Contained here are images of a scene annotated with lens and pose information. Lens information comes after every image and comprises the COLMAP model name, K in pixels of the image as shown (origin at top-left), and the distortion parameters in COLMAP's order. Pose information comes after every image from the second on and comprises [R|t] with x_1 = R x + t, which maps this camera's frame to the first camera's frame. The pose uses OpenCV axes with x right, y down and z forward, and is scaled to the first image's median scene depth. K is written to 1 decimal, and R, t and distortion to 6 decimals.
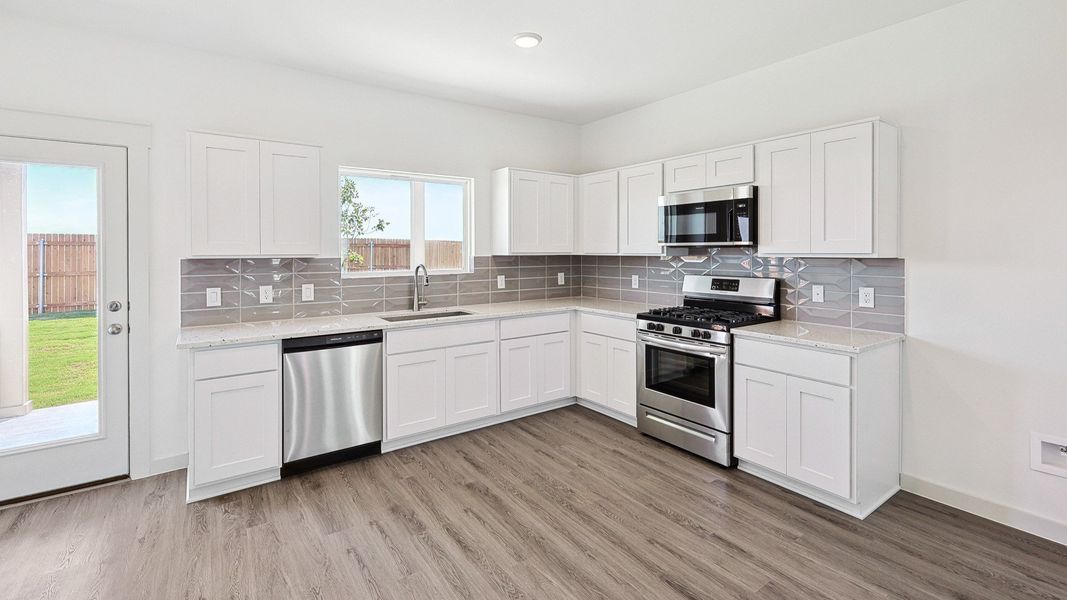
lens RADIAL K [[454.3, 0, 529.9], [0, 454.3, 252.5], [0, 0, 1]] dist [-0.000590, -0.000098]
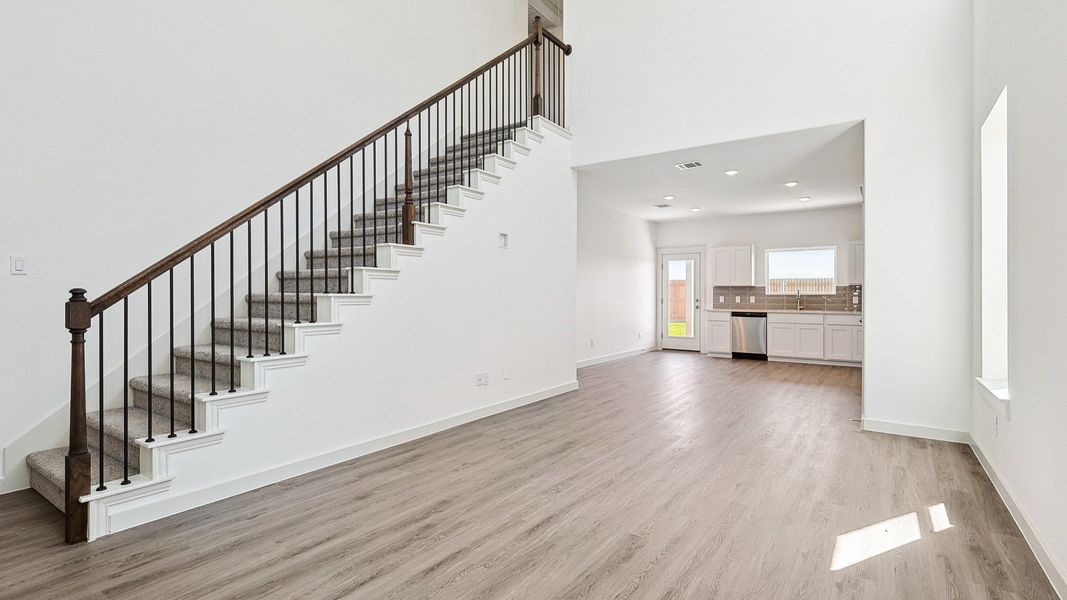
lens RADIAL K [[502.2, 0, 531.7], [0, 502.2, 290.0], [0, 0, 1]] dist [0.002402, 0.000336]
pose [[0.330683, -0.004067, -0.943733, 1.901939], [-0.008727, 0.999935, -0.007367, 0.068649], [0.943702, 0.010672, 0.330626, -1.205374]]
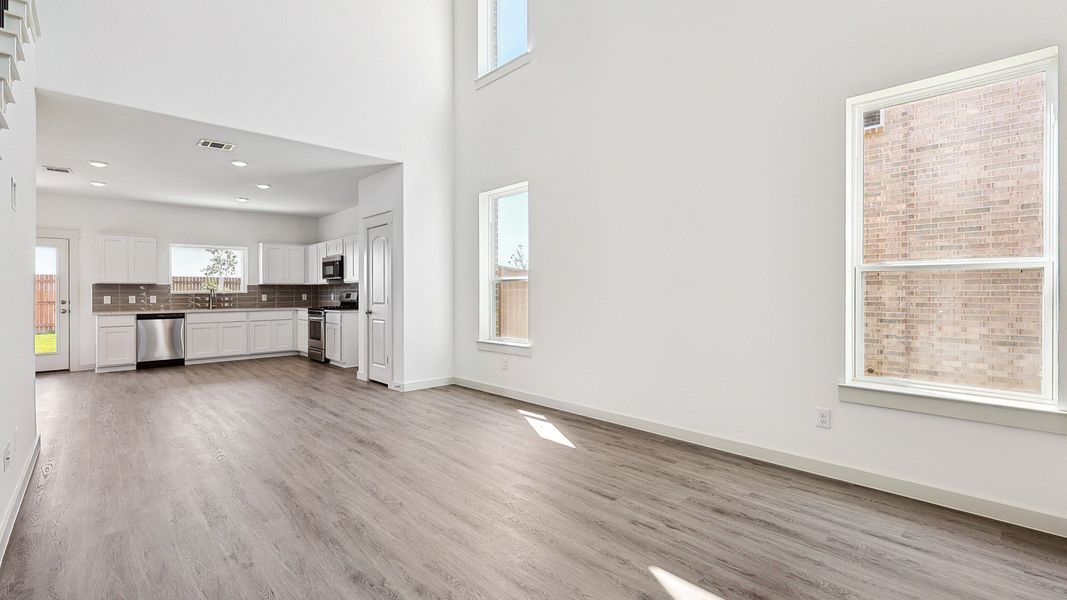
lens RADIAL K [[471.7, 0, 537.4], [0, 471.7, 293.1], [0, 0, 1]] dist [0.001988, 0.000003]
pose [[0.990945, -0.003010, 0.134237, 1.160929], [0.003489, 0.999988, -0.003340, 0.074282], [-0.134226, 0.003778, 0.990944, -1.689960]]
